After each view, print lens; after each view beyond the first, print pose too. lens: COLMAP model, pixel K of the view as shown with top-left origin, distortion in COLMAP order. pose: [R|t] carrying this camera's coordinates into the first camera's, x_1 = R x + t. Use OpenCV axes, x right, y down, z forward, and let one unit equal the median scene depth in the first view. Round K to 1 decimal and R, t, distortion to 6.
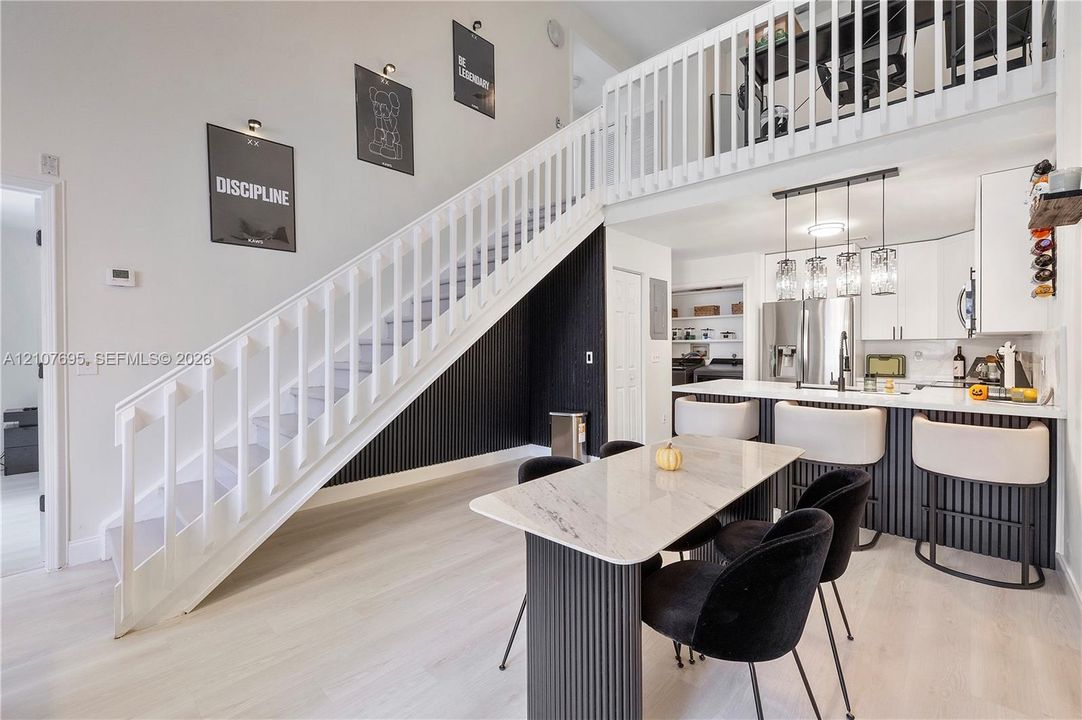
lens RADIAL K [[456.5, 0, 540.8], [0, 456.5, 353.4], [0, 0, 1]] dist [-0.010911, 0.001125]
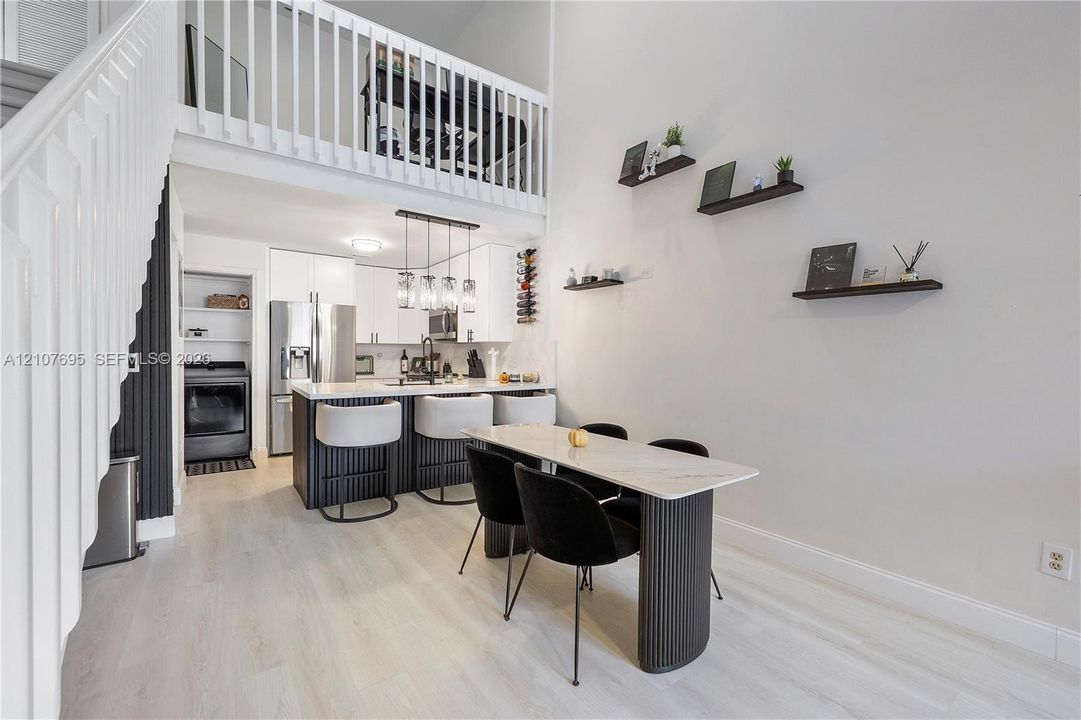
lens RADIAL K [[456.0, 0, 547.1], [0, 456.0, 361.4], [0, 0, 1]] dist [-0.010911, 0.001125]
pose [[0.182631, -0.017371, 0.983028, -0.493828], [0.002615, 0.999849, 0.017182, -0.002308], [-0.983178, -0.000567, 0.182649, 0.428052]]
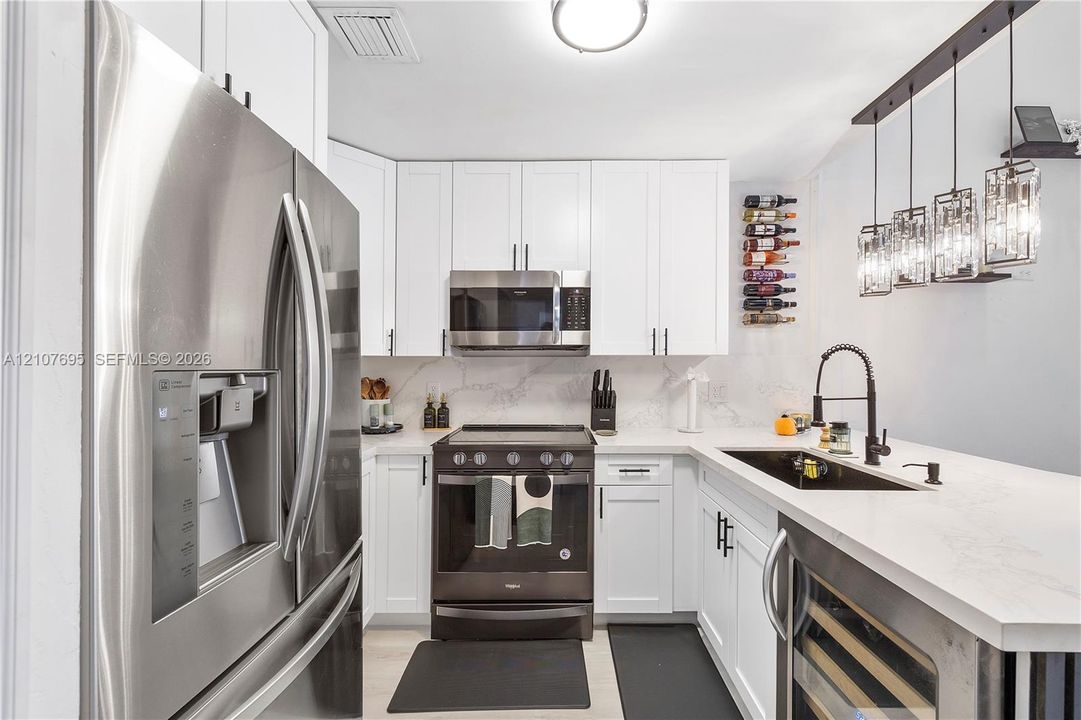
lens RADIAL K [[456.0, 0, 543.3], [0, 456.0, 360.2], [0, 0, 1]] dist [-0.010911, 0.001125]
pose [[-0.681886, 0.009592, 0.731395, 0.520490], [0.006308, 0.999954, -0.007233, -0.028464], [-0.731431, -0.000318, -0.681915, 1.523984]]
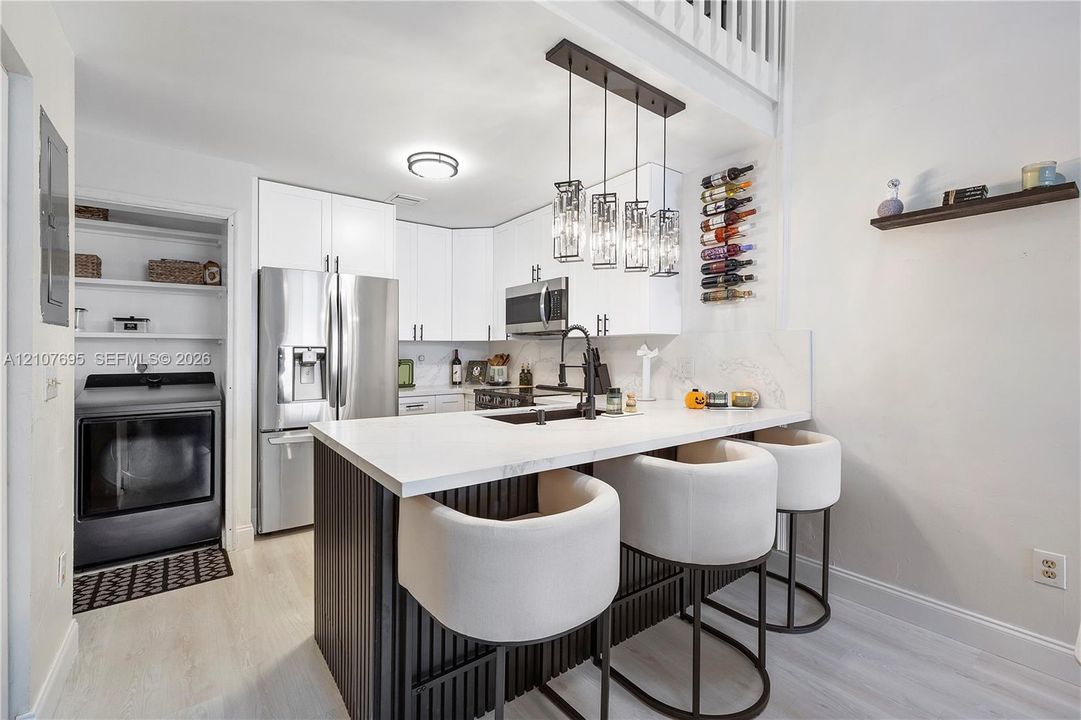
lens RADIAL K [[456.0, 0, 541.1], [0, 456.0, 349.9], [0, 0, 1]] dist [-0.010911, 0.001125]
pose [[0.153854, 0.002808, 0.988090, 0.025887], [0.013061, 0.999903, -0.004875, -0.010325], [-0.988007, 0.013655, 0.153802, 0.920230]]
